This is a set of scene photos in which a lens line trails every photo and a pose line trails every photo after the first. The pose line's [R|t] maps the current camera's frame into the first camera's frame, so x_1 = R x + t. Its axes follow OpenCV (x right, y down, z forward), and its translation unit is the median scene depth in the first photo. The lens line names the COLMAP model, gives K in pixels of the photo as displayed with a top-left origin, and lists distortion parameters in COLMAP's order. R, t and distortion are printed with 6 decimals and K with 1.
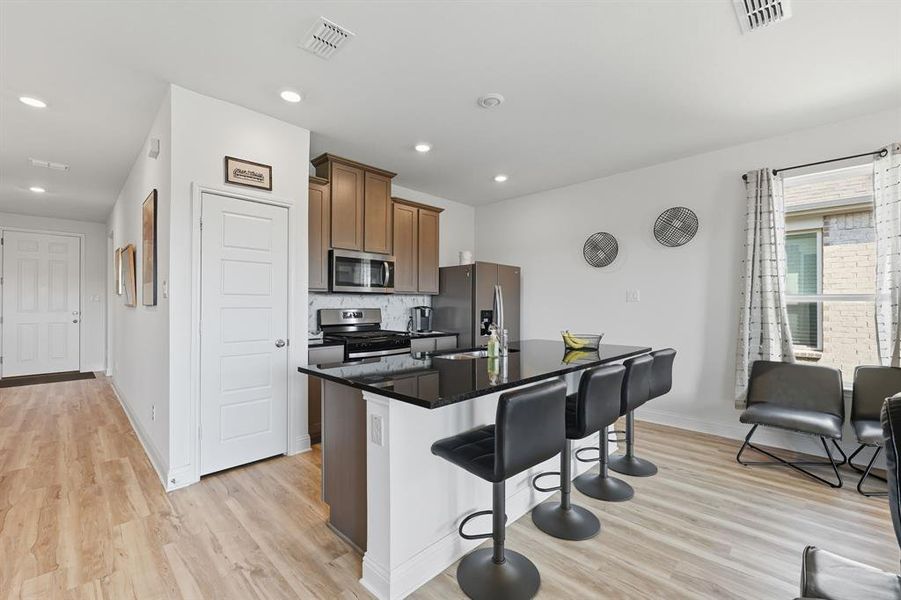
lens RADIAL K [[378.5, 0, 450.5], [0, 378.5, 300.0], [0, 0, 1]] dist [0.000799, 0.000201]
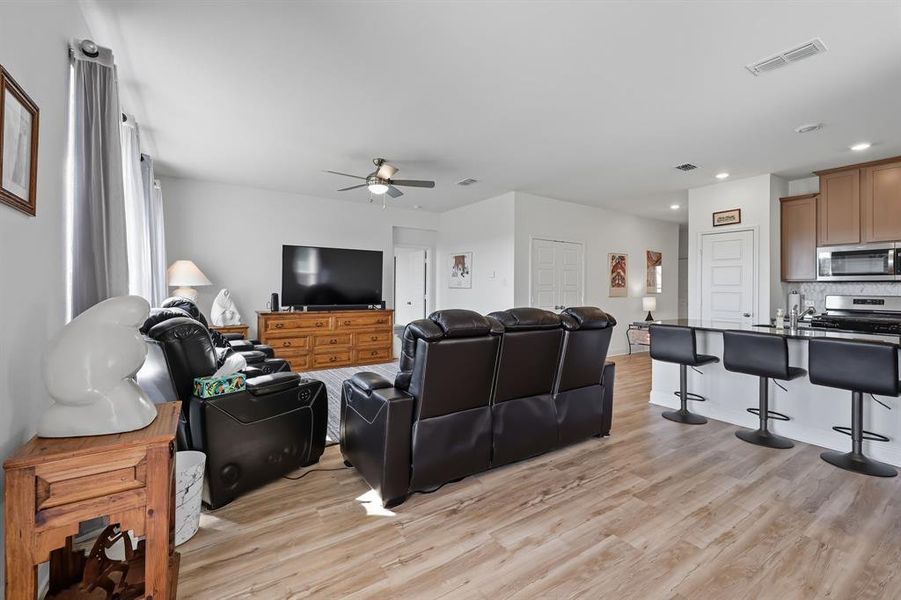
lens RADIAL K [[384.5, 0, 449.9], [0, 384.5, 287.8], [0, 0, 1]] dist [0.001169, 0.000270]
pose [[-0.209642, -0.004107, -0.977770, 1.192888], [0.000869, 0.999990, -0.004387, 0.003929], [0.977778, -0.001769, -0.209637, 0.079690]]
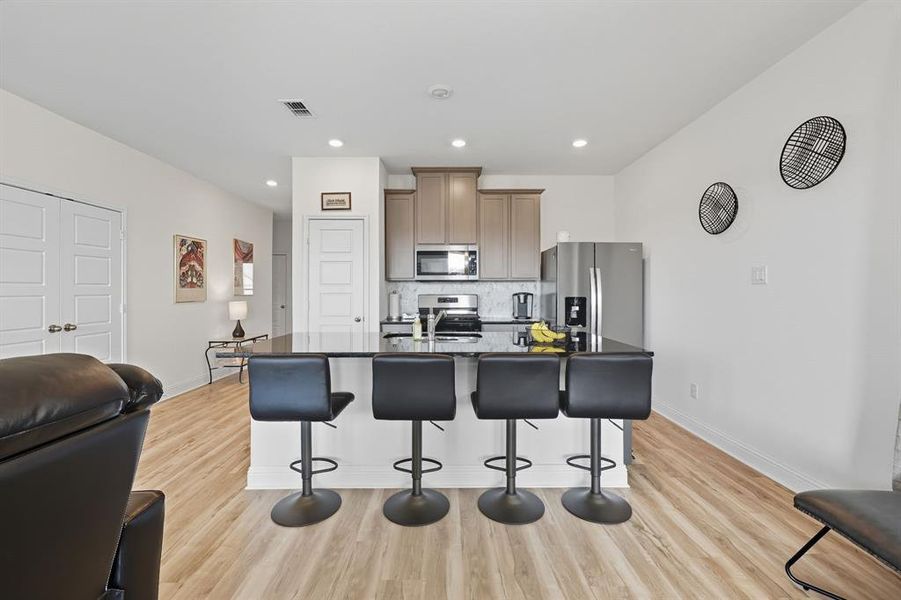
lens RADIAL K [[384.5, 0, 449.9], [0, 384.5, 287.8], [0, 0, 1]] dist [0.001169, 0.000270]
pose [[0.704778, -0.009547, -0.709364, 0.644233], [0.010302, 0.999942, -0.003222, 0.006915], [0.709353, -0.005037, 0.704835, 0.209312]]
